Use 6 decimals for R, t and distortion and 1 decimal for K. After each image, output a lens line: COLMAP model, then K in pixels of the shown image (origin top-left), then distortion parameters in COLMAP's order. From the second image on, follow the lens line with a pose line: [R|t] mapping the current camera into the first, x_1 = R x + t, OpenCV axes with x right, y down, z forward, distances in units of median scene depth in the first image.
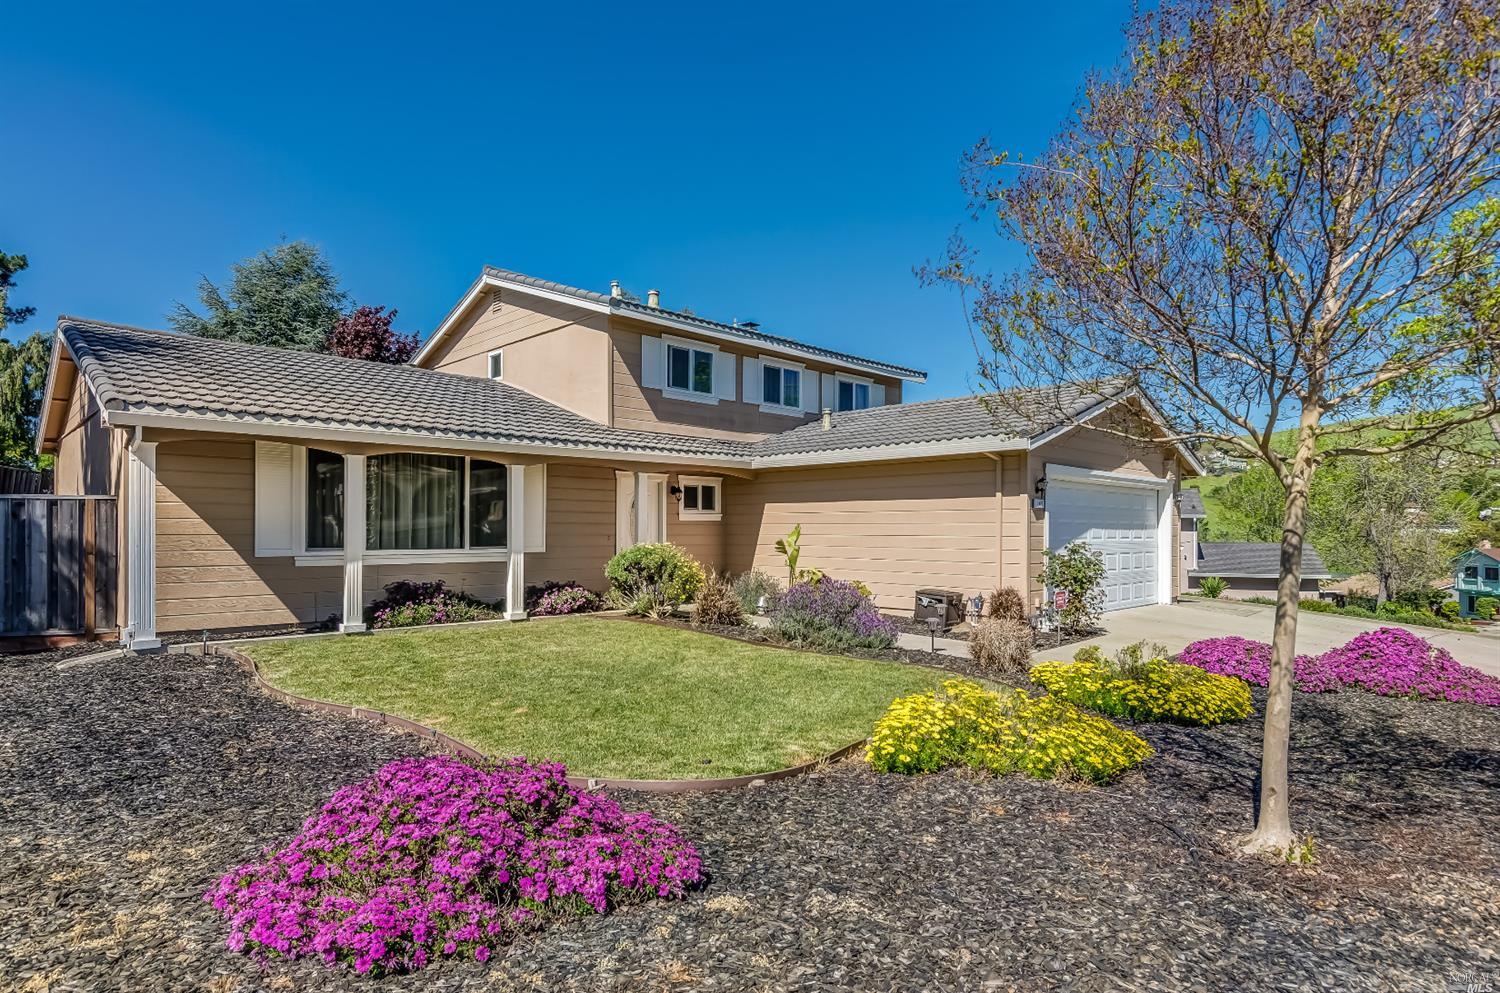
lens RADIAL K [[841.4, 0, 751.0], [0, 841.4, 537.3], [0, 0, 1]] dist [0.000268, -0.000038]
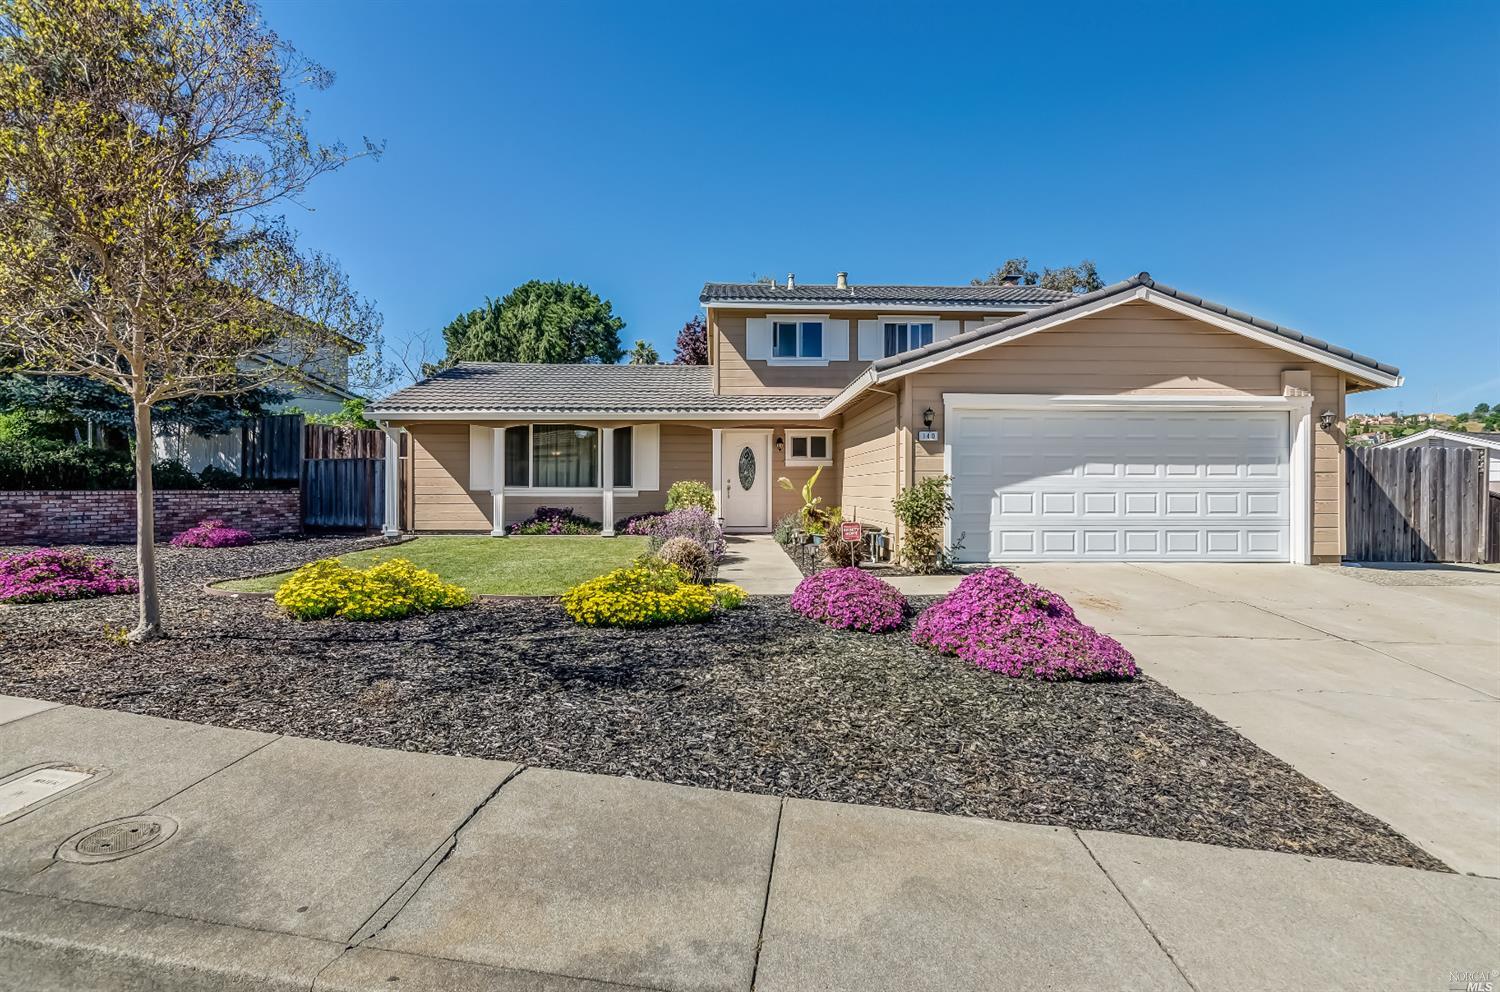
lens RADIAL K [[722.6, 0, 750.7], [0, 722.6, 492.8], [0, 0, 1]] dist [-0.003217, 0.003529]
pose [[0.735389, 0.002141, -0.677641, 0.597900], [-0.004154, 0.999990, -0.001349, 0.020143], [0.677632, 0.003807, 0.735391, 0.210380]]
